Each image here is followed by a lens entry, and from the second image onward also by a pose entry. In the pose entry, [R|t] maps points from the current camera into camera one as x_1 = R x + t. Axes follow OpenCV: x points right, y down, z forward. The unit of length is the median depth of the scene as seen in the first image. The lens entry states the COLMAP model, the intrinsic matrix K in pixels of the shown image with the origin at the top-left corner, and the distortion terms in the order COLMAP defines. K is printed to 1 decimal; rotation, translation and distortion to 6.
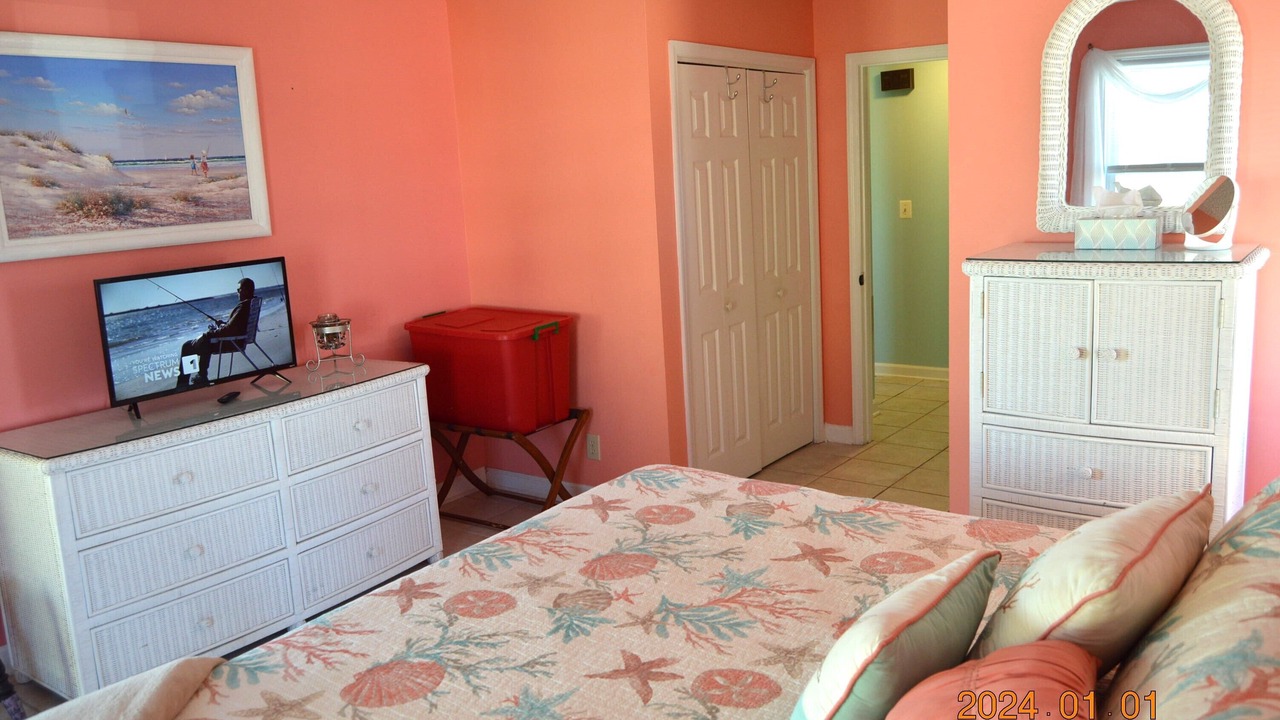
lens RADIAL K [[981.6, 0, 640.0], [0, 981.6, 360.0], [0, 0, 1]] dist [0.001579, 0.001286]
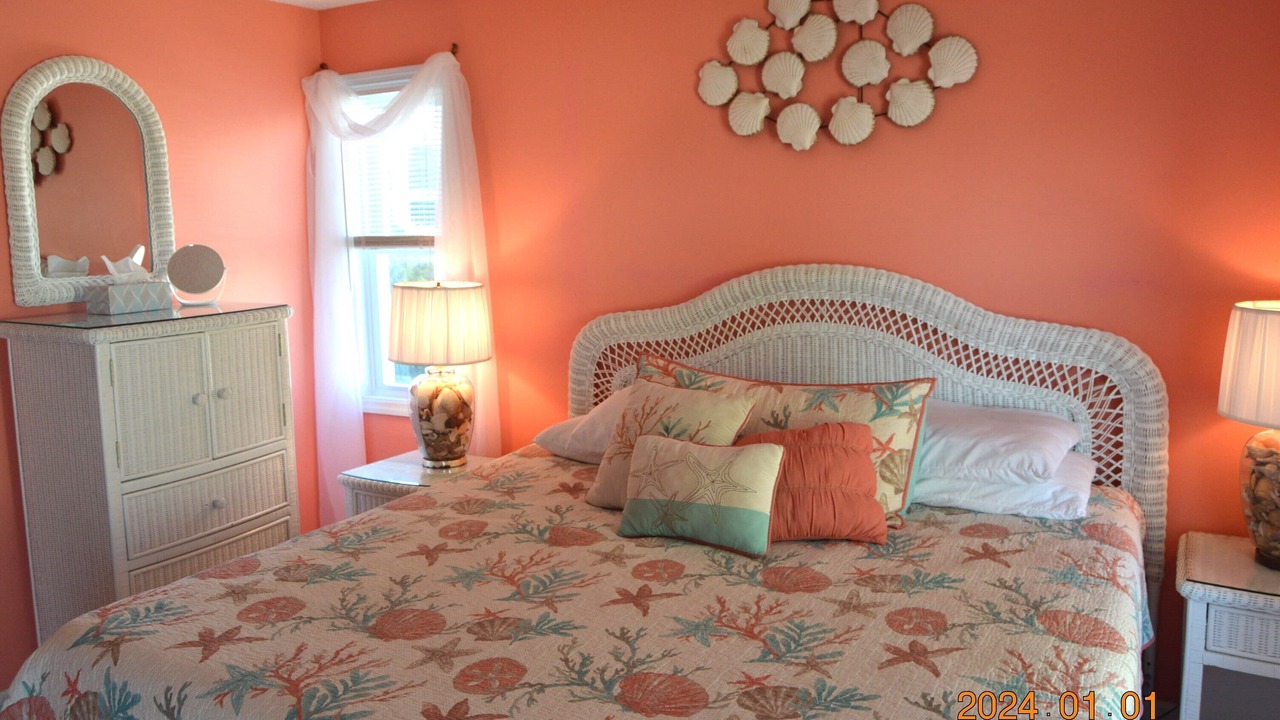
lens RADIAL K [[981.6, 0, 640.0], [0, 981.6, 360.0], [0, 0, 1]] dist [0.001579, 0.001286]
pose [[-0.113504, -0.089520, 0.989496, -0.961726], [0.217160, 0.969616, 0.112632, -0.091102], [-0.969515, 0.227663, -0.090615, 0.831360]]
